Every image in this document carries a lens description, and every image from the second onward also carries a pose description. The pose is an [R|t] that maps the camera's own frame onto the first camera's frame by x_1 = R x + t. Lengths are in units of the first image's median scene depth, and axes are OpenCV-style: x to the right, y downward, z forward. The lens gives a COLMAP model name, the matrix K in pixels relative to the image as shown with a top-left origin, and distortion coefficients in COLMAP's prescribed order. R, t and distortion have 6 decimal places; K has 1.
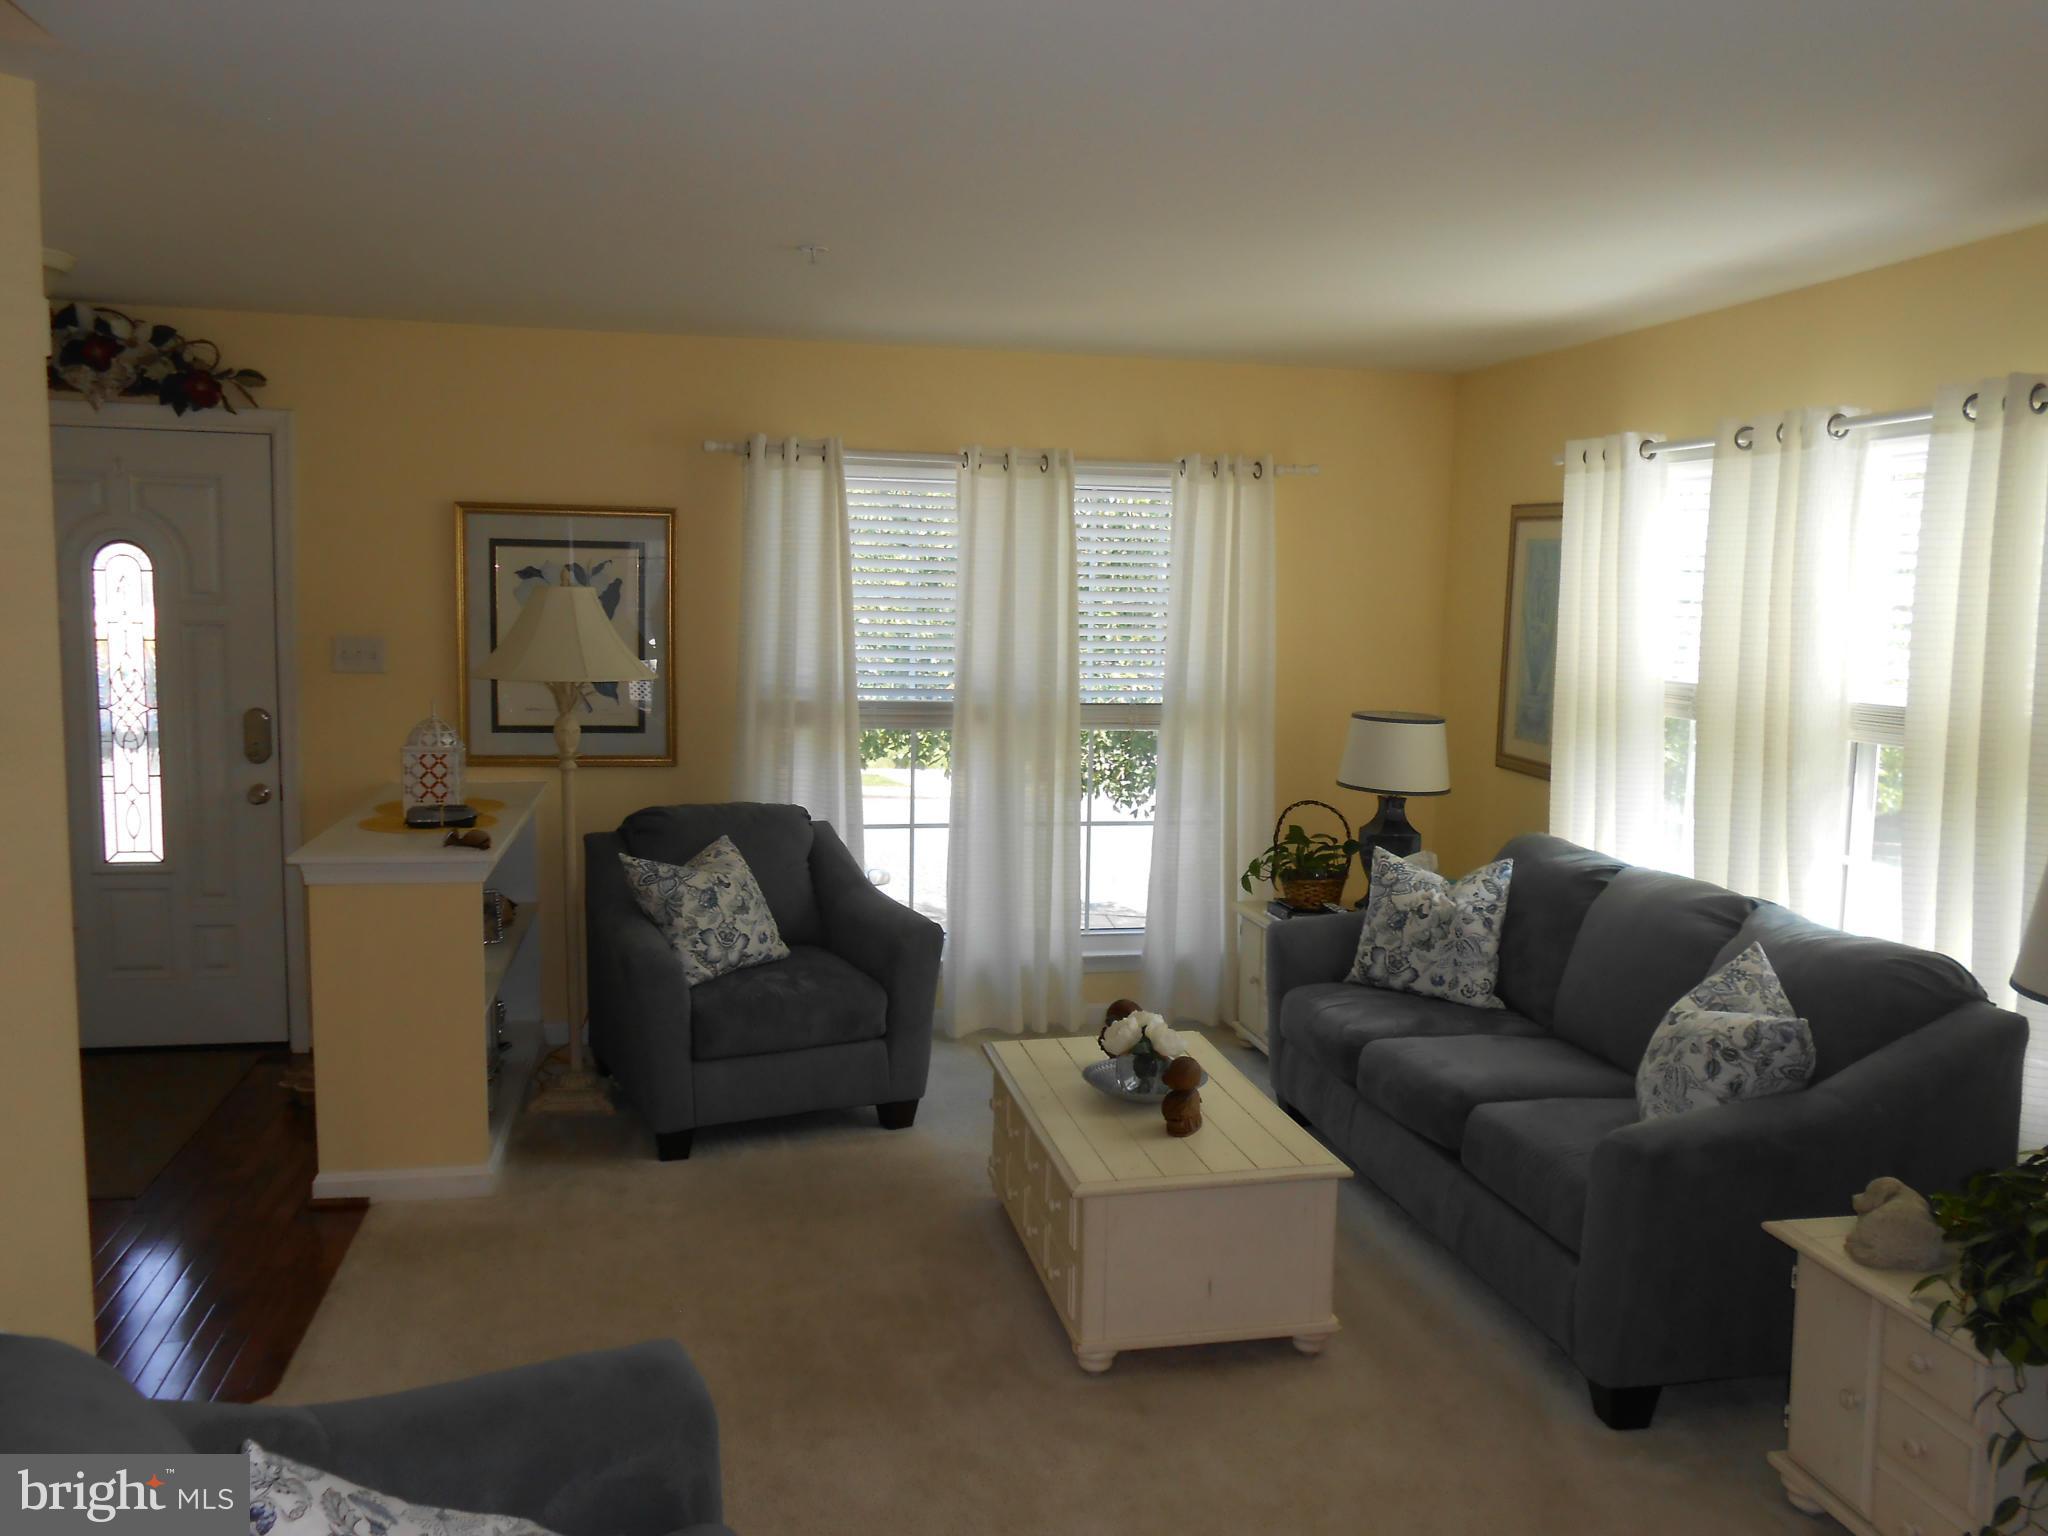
lens RADIAL K [[1635.7, 0, 1024.0], [0, 1635.7, 768.0], [0, 0, 1]] dist [0.002590, 0.002900]
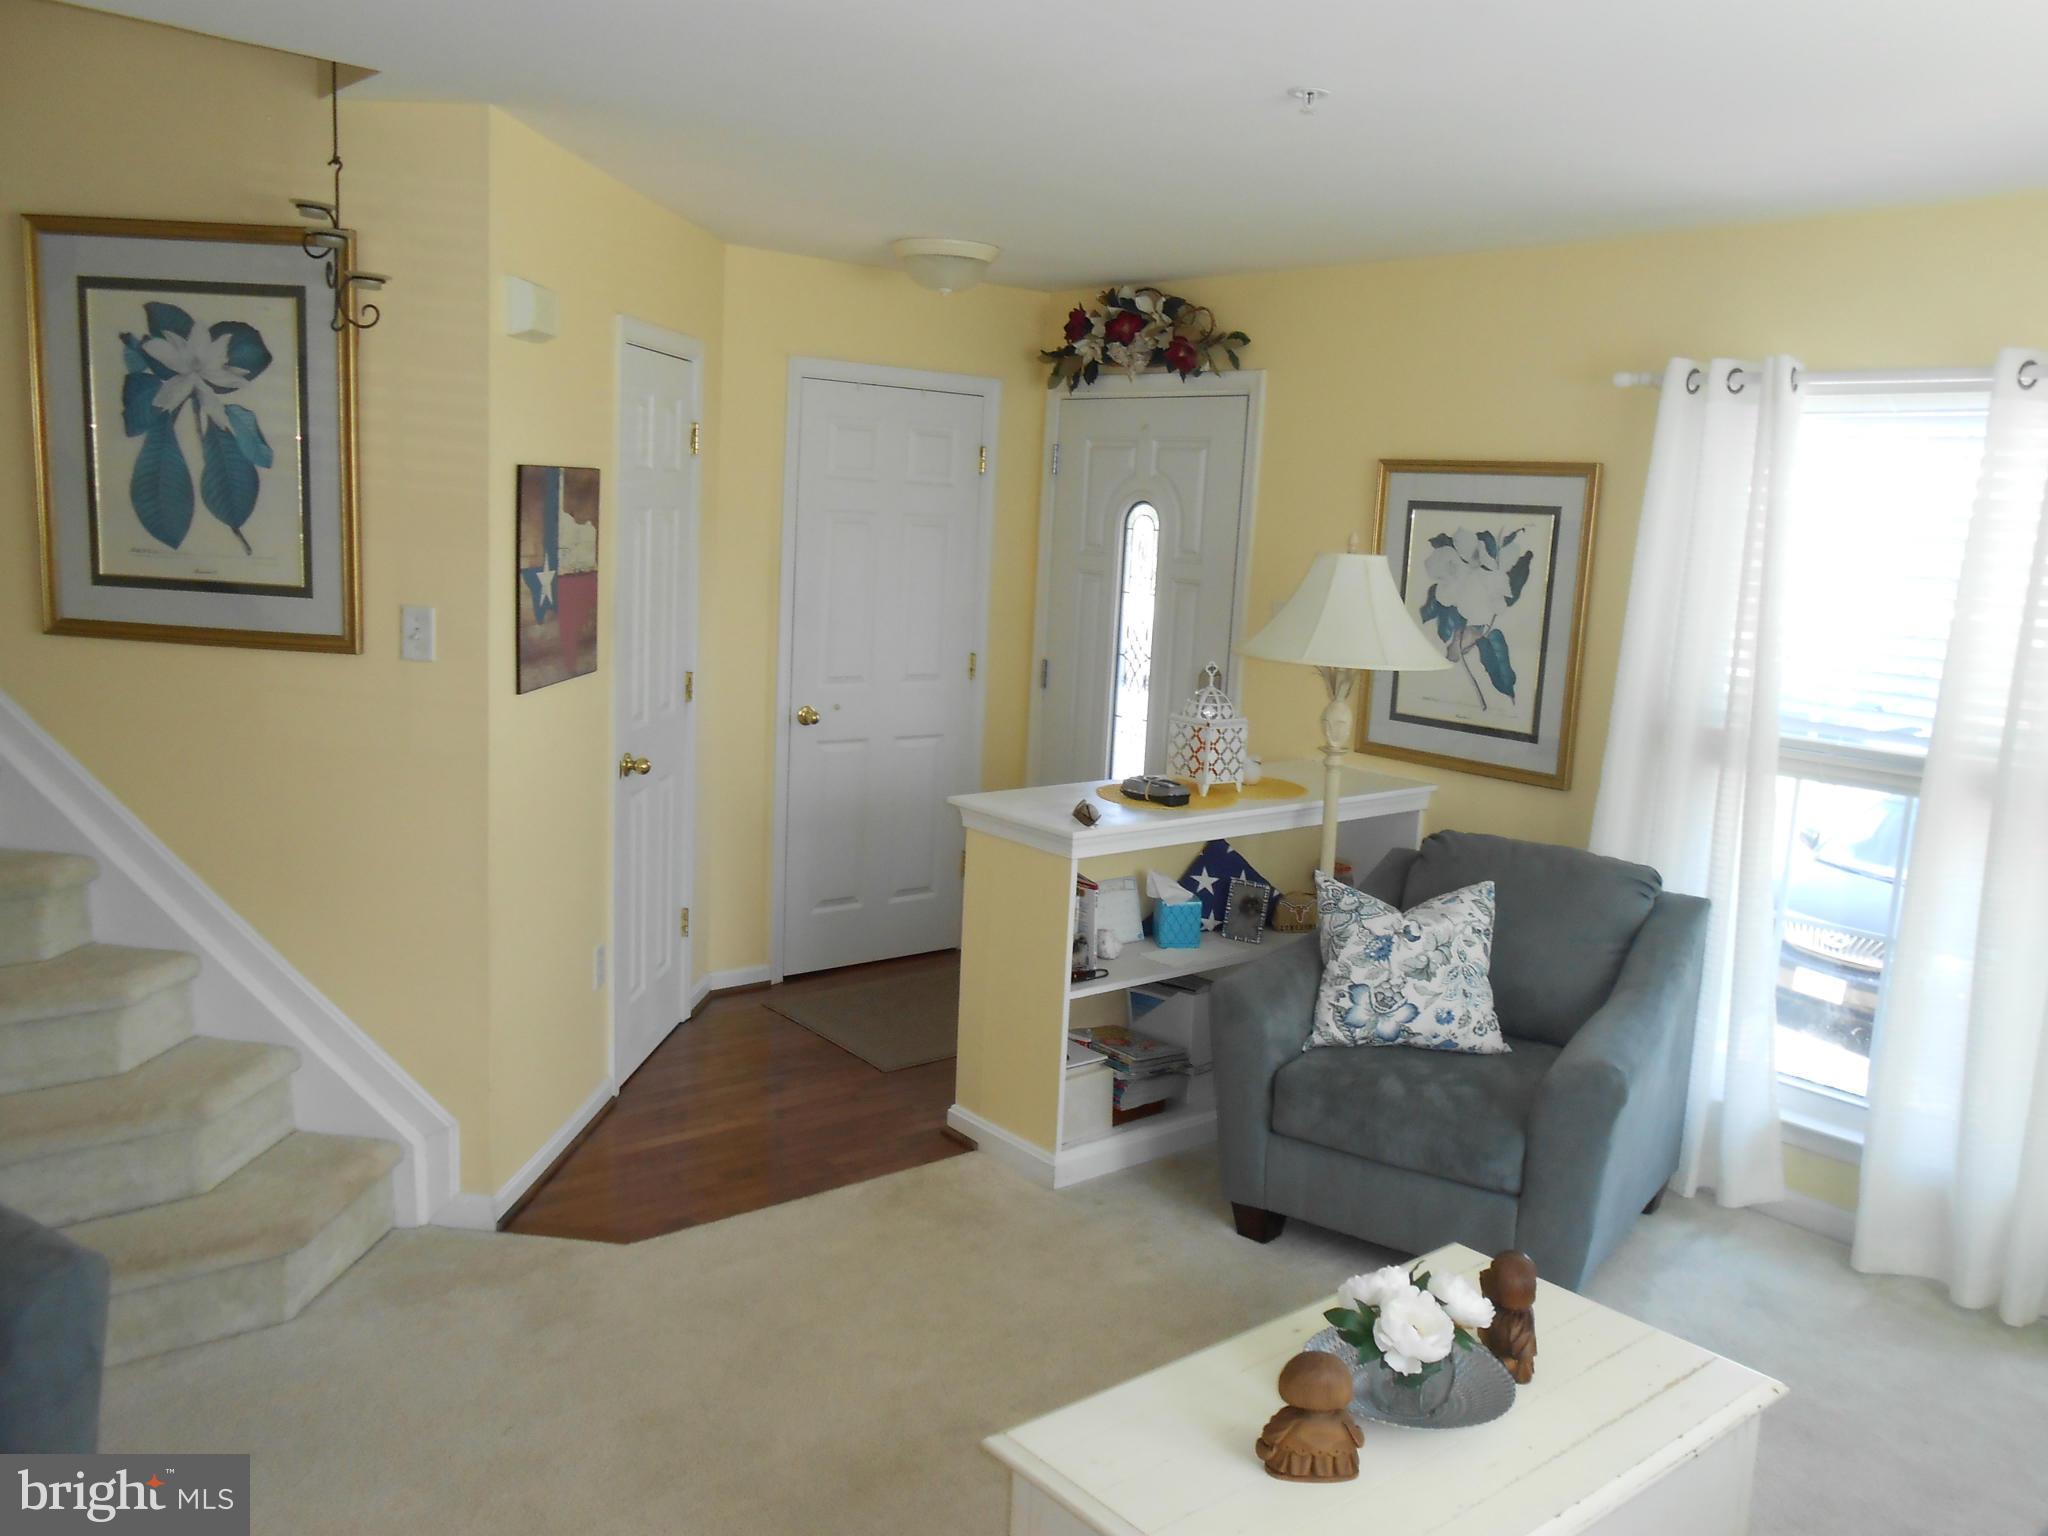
lens RADIAL K [[1620.1, 0, 1024.0], [0, 1620.1, 768.0], [0, 0, 1]] dist [-0.044736, -0.000521]
pose [[0.474035, 0.143271, -0.868772, 0.368777], [-0.136491, 0.986703, 0.088245, -0.048911], [0.869863, 0.076749, 0.487287, 0.427319]]
